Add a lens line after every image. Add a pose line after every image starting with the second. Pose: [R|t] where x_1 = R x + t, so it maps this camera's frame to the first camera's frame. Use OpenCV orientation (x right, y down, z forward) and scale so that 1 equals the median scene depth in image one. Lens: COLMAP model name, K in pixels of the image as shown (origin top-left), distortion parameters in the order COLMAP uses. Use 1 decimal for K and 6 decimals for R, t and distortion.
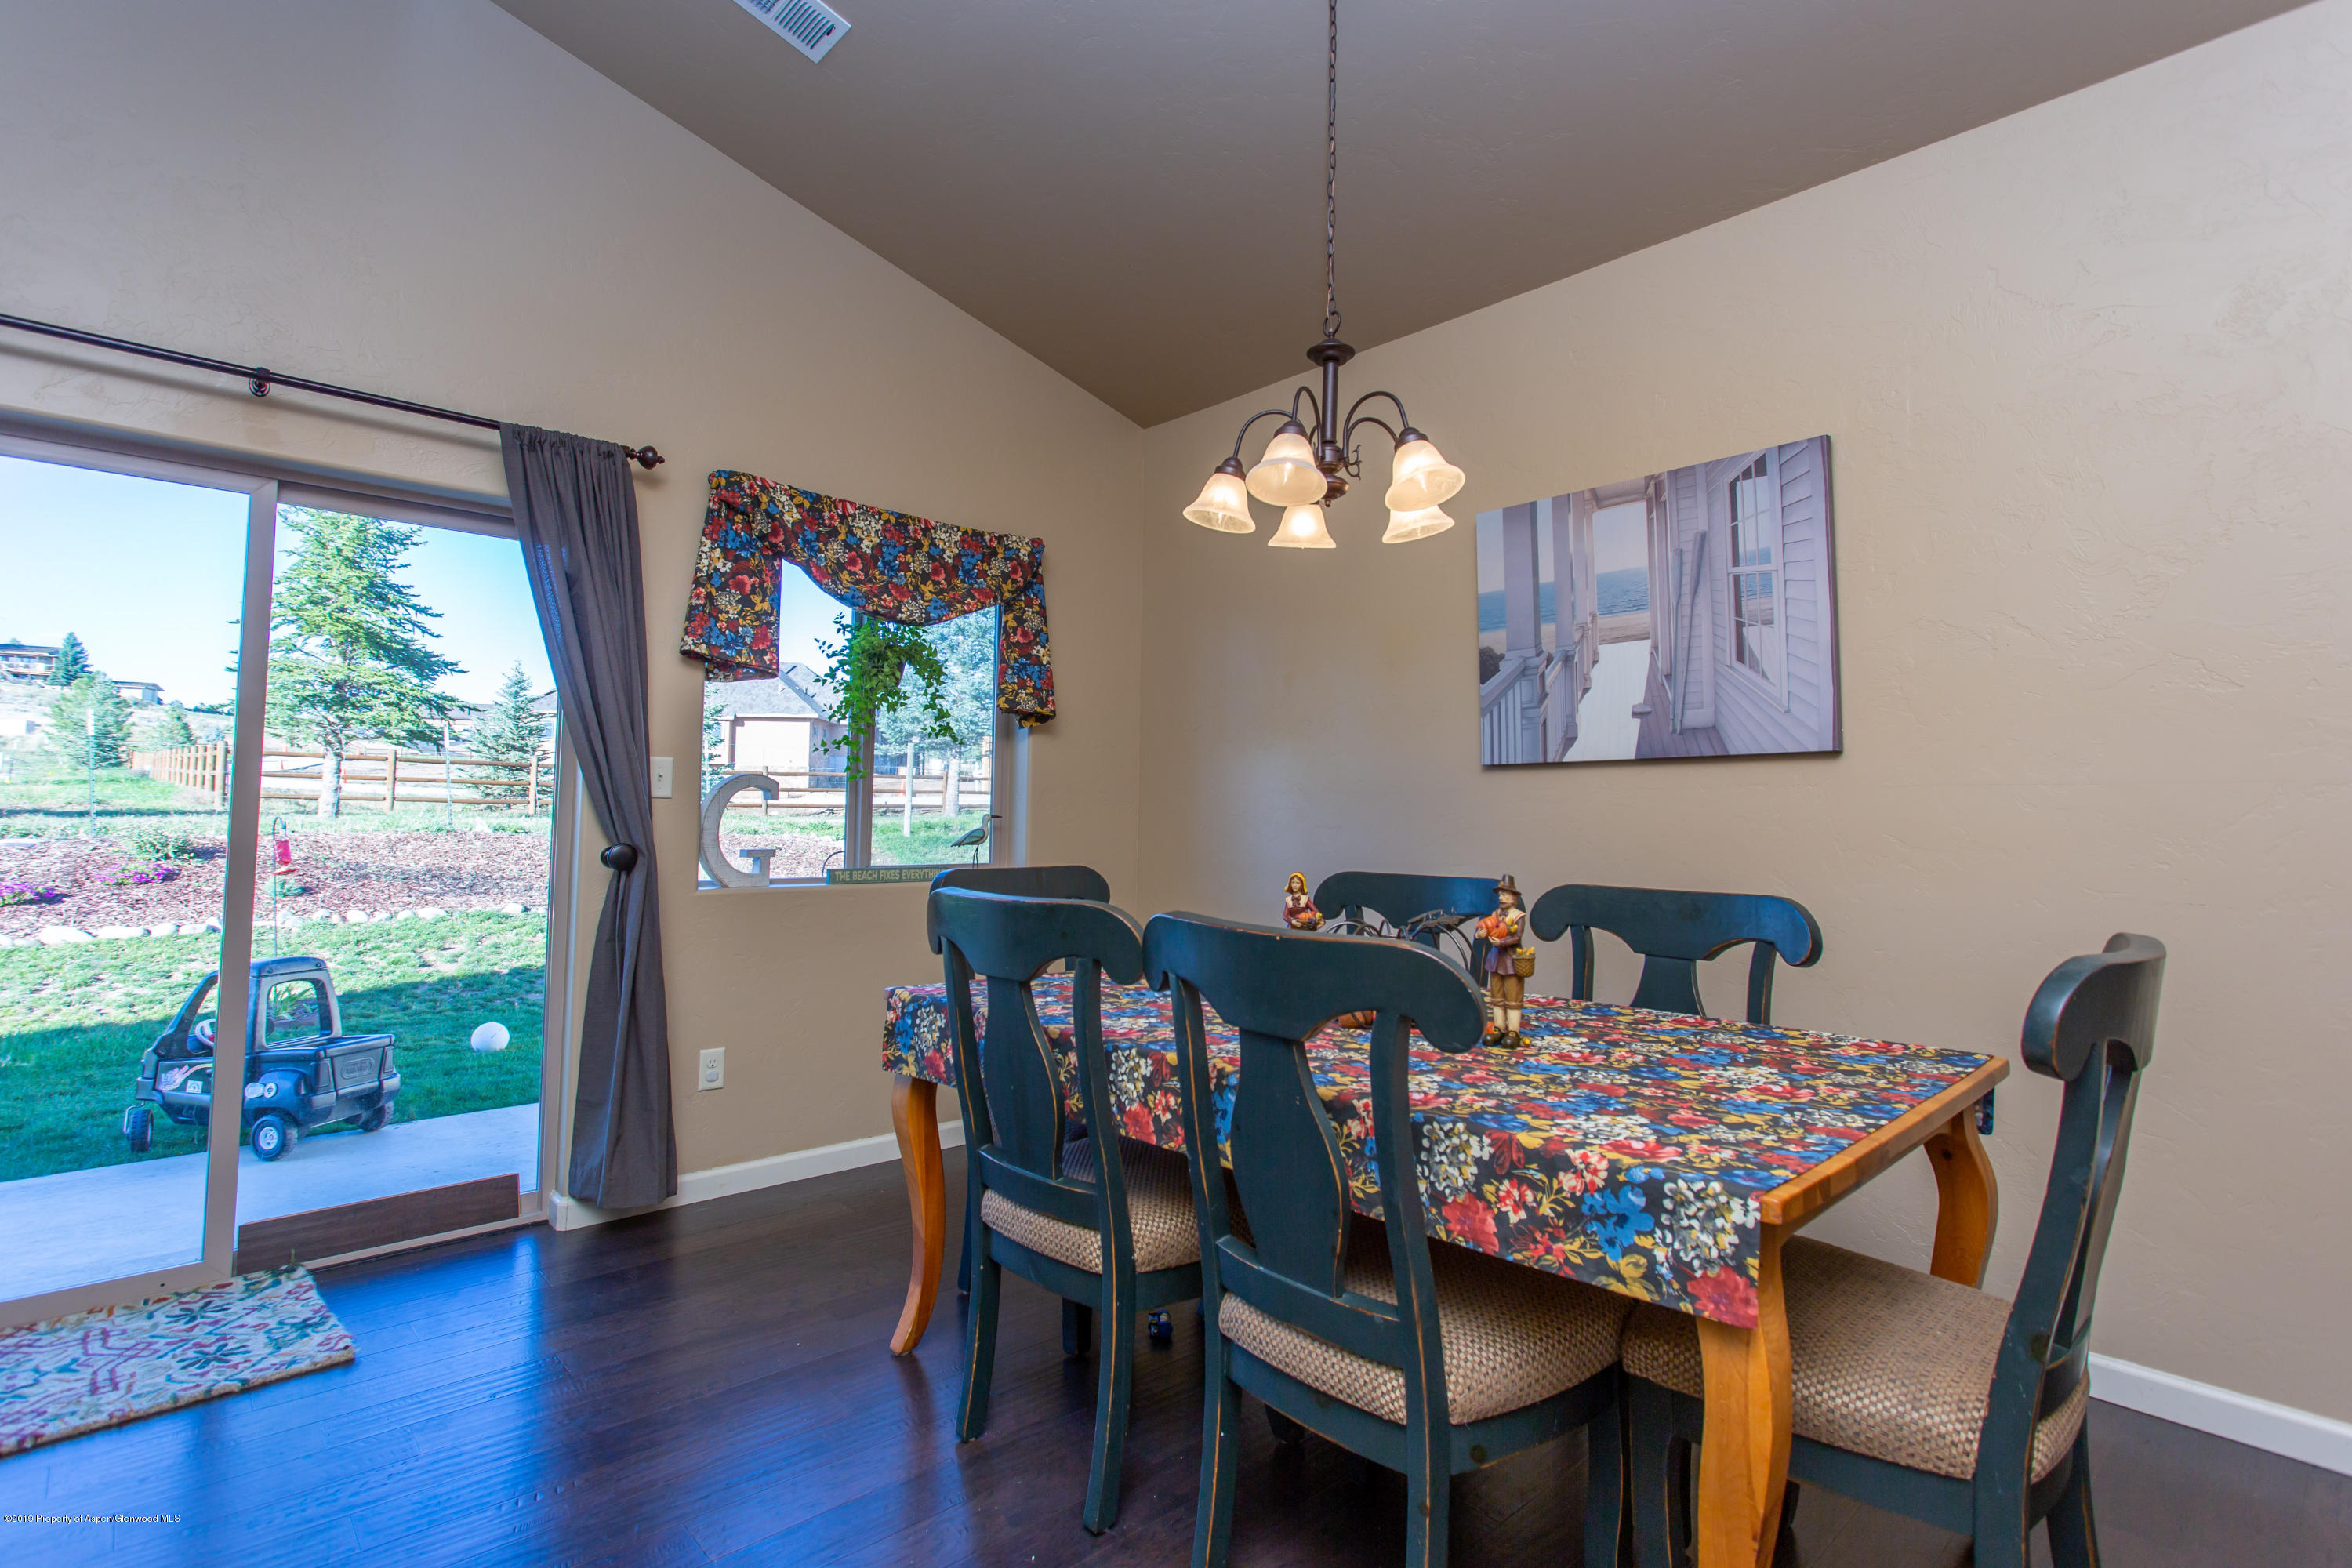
lens RADIAL K [[1128.9, 0, 1177.6], [0, 1128.9, 750.5], [0, 0, 1]] dist [-0.001810, 0.000049]
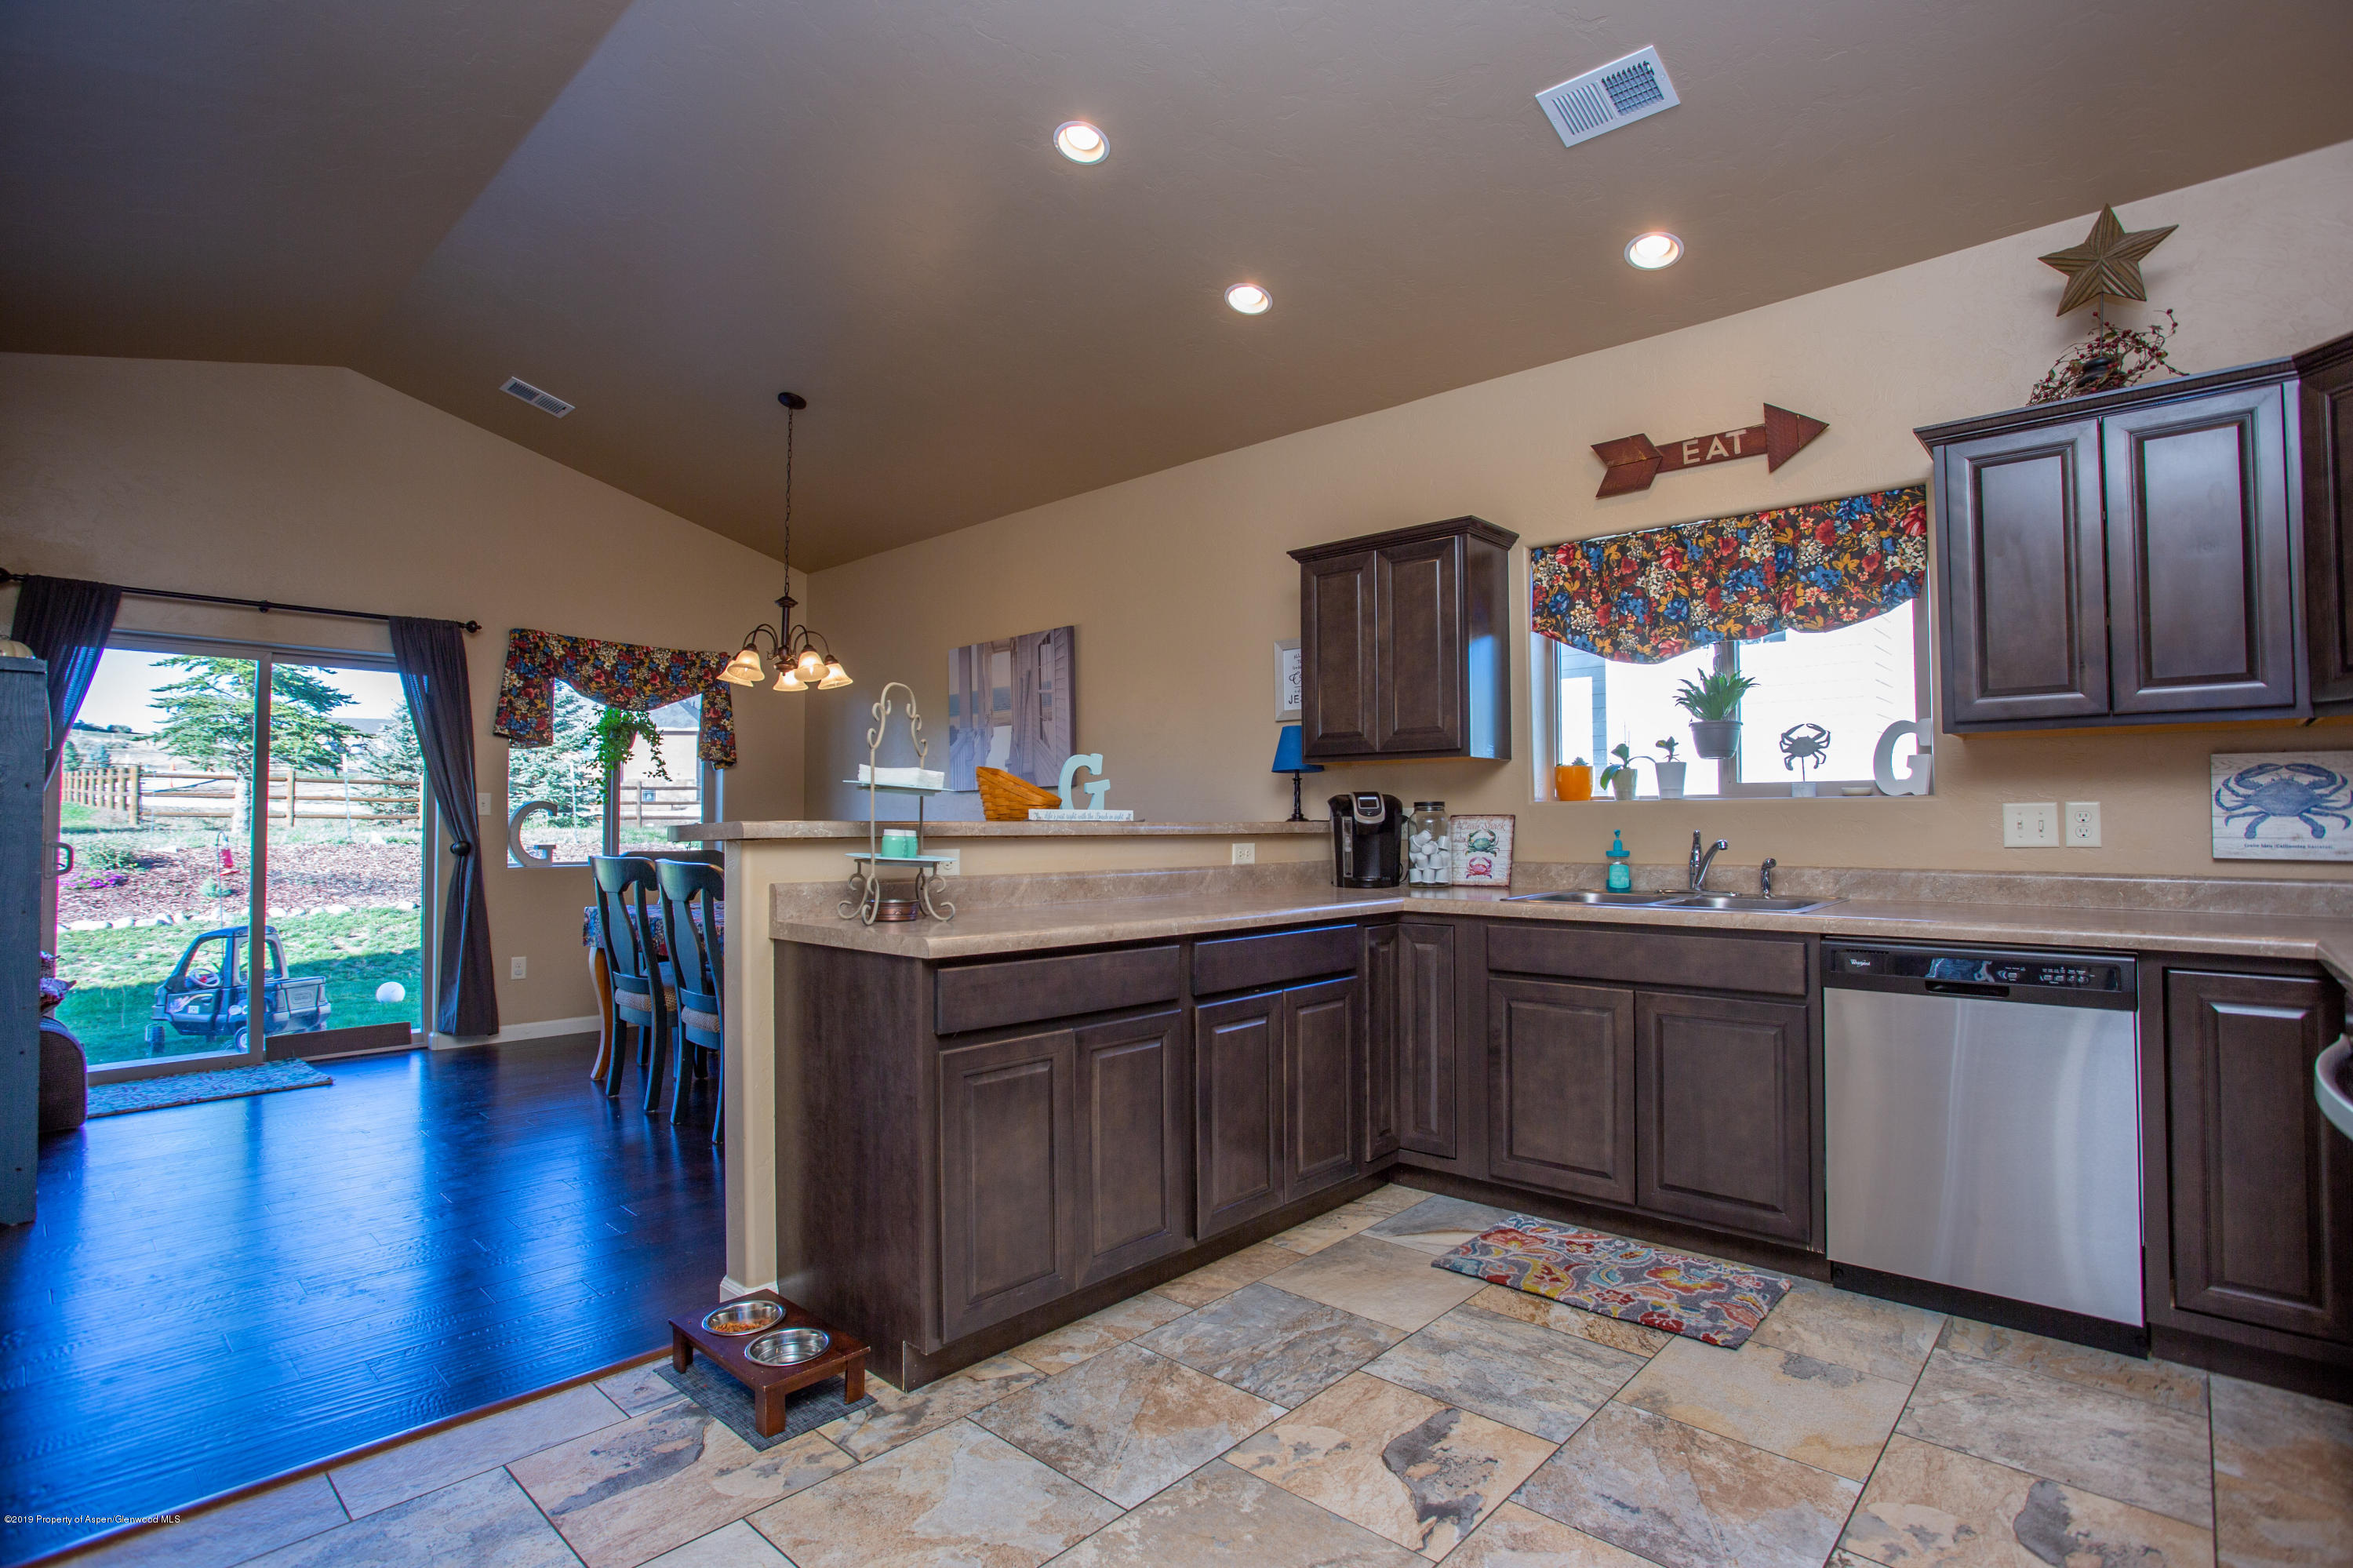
lens RADIAL K [[1133.6, 0, 1174.2], [0, 1133.6, 783.3], [0, 0, 1]] dist [-0.066929, 0.026150]
pose [[0.996970, -0.011551, 0.076924, 0.486522], [0.009712, 0.999659, 0.024244, -0.040528], [-0.077178, -0.023423, 0.996742, -0.814486]]
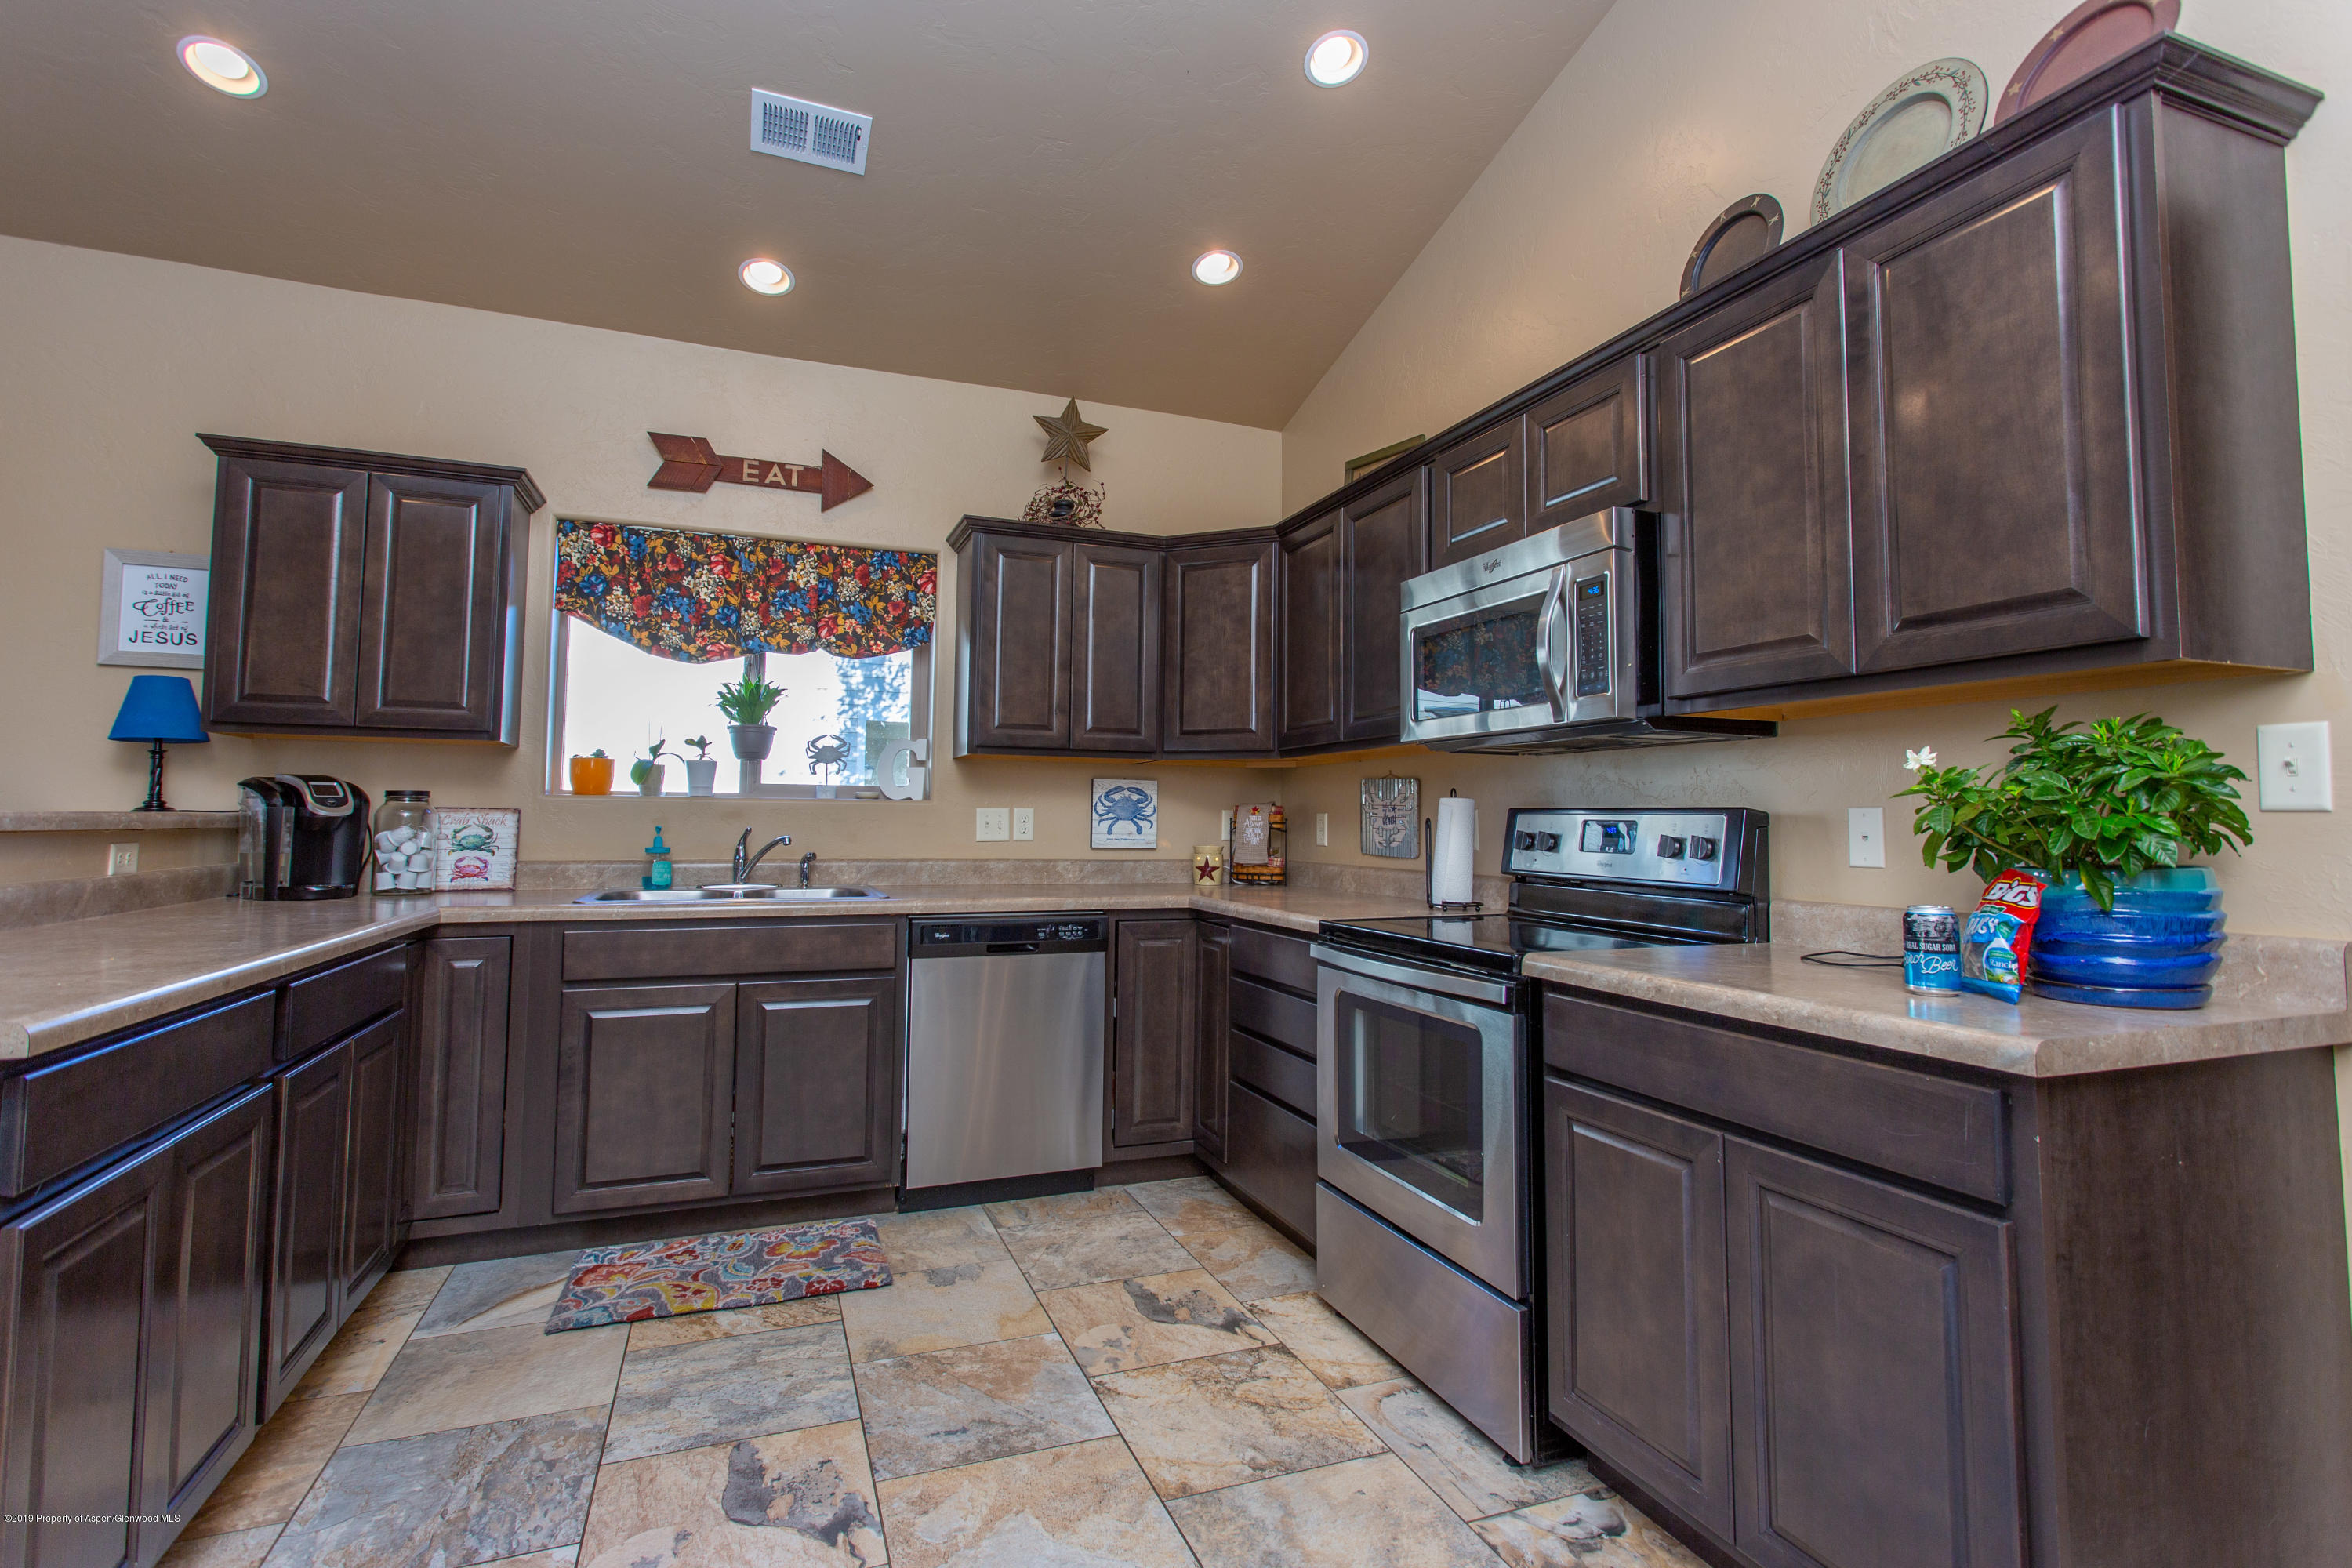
lens RADIAL K [[1111.2, 0, 1176.1], [0, 1111.2, 755.1], [0, 0, 1]] dist [0.000389, 0.000906]
pose [[0.372227, 0.047000, 0.926951, 0.199086], [-0.058144, 0.997936, -0.027251, -0.032891], [-0.926319, -0.043753, 0.374192, -0.624057]]
